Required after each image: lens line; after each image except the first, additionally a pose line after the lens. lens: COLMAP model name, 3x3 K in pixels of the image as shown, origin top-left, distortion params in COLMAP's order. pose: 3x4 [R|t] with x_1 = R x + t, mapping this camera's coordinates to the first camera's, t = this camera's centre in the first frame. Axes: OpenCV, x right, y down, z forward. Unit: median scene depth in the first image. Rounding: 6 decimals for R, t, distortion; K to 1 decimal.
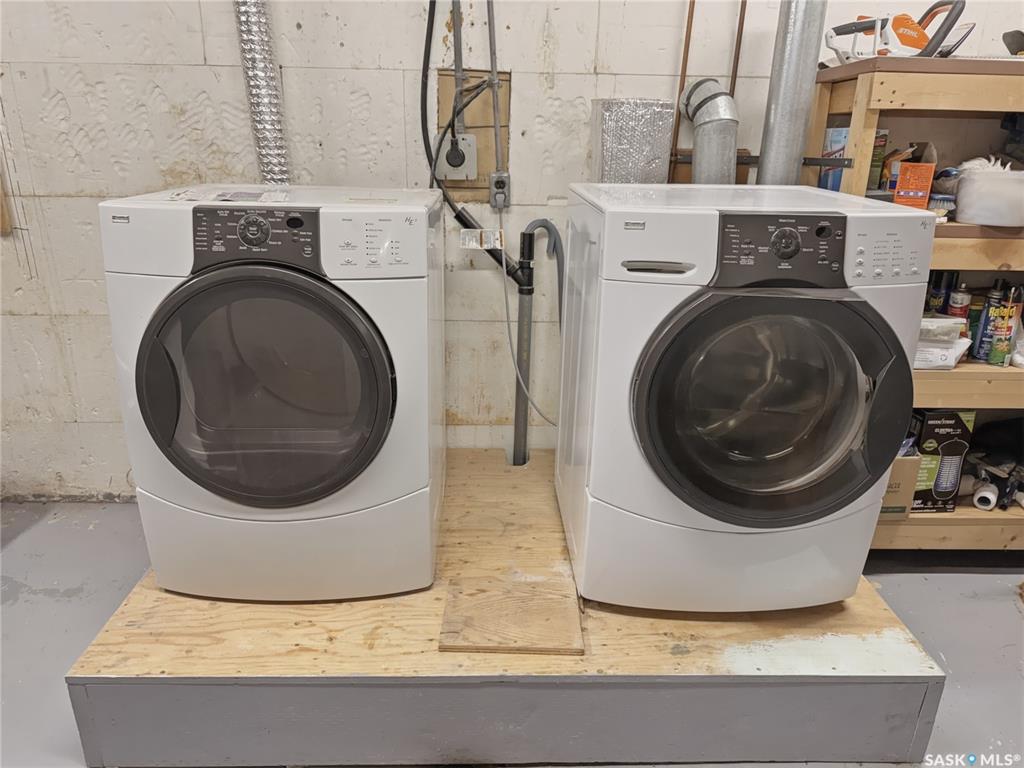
lens RADIAL K [[719.0, 0, 511.1], [0, 719.0, 384.3], [0, 0, 1]] dist [0.005195, -0.007517]
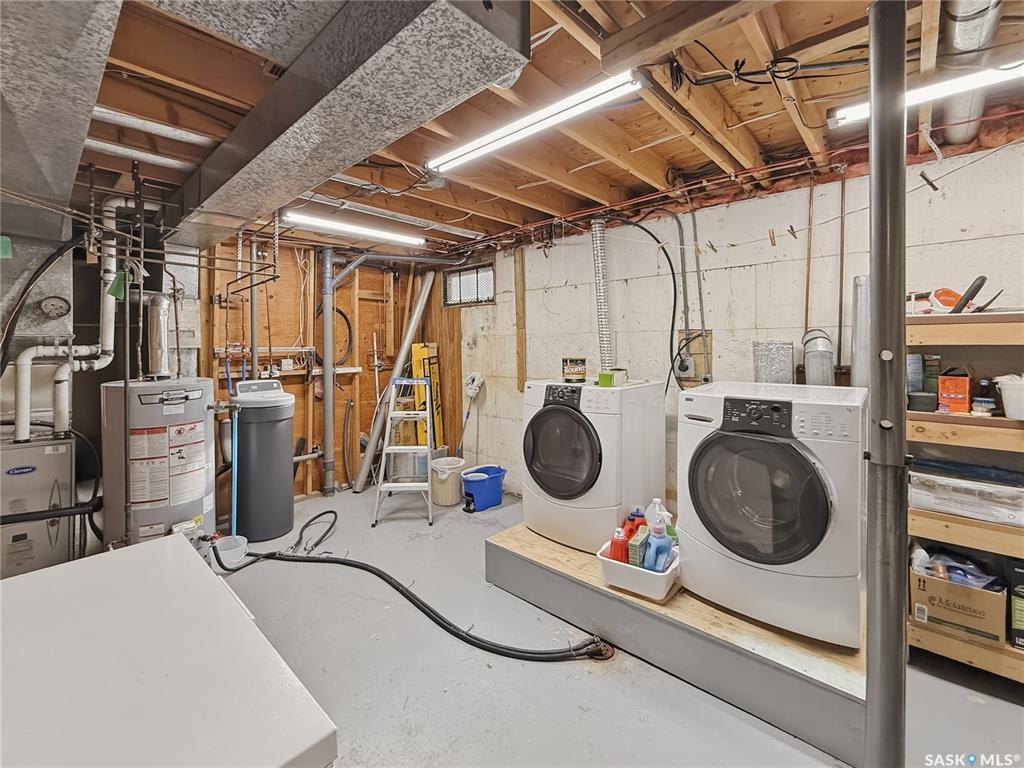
lens RADIAL K [[431.7, 0, 510.9], [0, 431.7, 341.3], [0, 0, 1]] dist [-0.001274, -0.000134]
pose [[0.722221, -0.027878, -0.691101, 0.582995], [-0.206886, 0.944735, -0.254311, 0.061635], [0.659997, 0.326648, 0.676540, -0.320624]]
